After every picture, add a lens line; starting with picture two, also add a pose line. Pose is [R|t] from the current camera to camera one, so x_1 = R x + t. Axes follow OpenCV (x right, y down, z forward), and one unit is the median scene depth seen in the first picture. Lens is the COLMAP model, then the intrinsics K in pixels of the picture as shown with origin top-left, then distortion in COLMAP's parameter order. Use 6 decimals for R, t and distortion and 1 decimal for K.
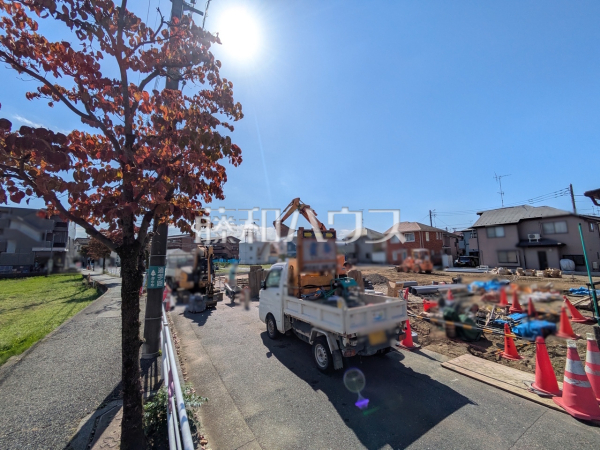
lens RADIAL K [[236.7, 0, 300.0], [0, 236.7, 225.0], [0, 0, 1]] dist [-0.007236, 0.004896]
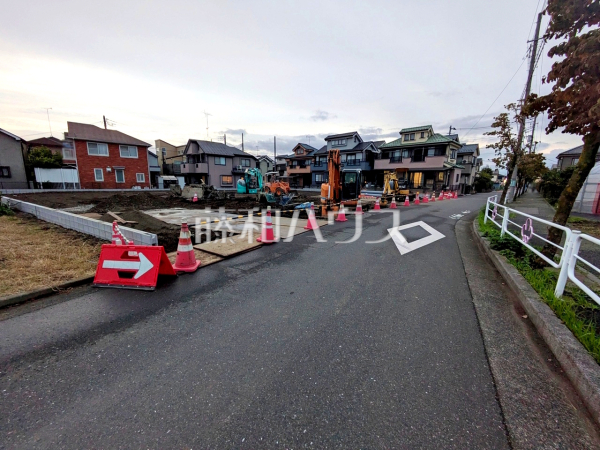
lens RADIAL K [[236.7, 0, 300.0], [0, 236.7, 225.0], [0, 0, 1]] dist [-0.007236, 0.004896]
pose [[-0.233511, -0.168359, 0.957668, -0.586302], [-0.145664, 0.979839, 0.136739, 0.134167], [-0.961382, -0.107567, -0.253327, 0.852423]]
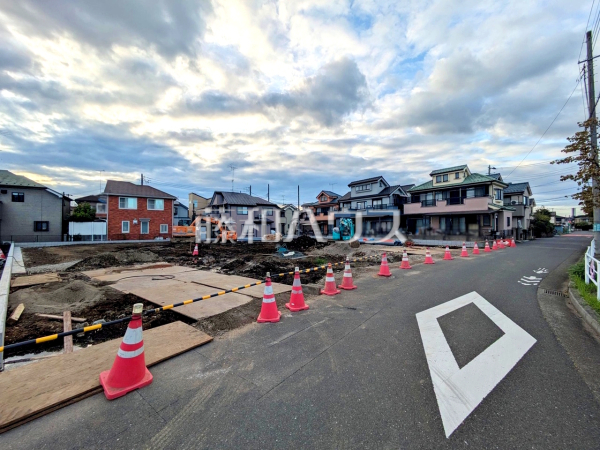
lens RADIAL K [[236.7, 0, 298.8], [0, 236.7, 226.4], [0, 0, 1]] dist [-0.008134, 0.004087]
pose [[-0.100443, 0.018976, 0.994762, -0.505355], [-0.130028, 0.990993, -0.032033, 0.119007], [-0.986410, -0.132565, -0.097071, 0.790883]]
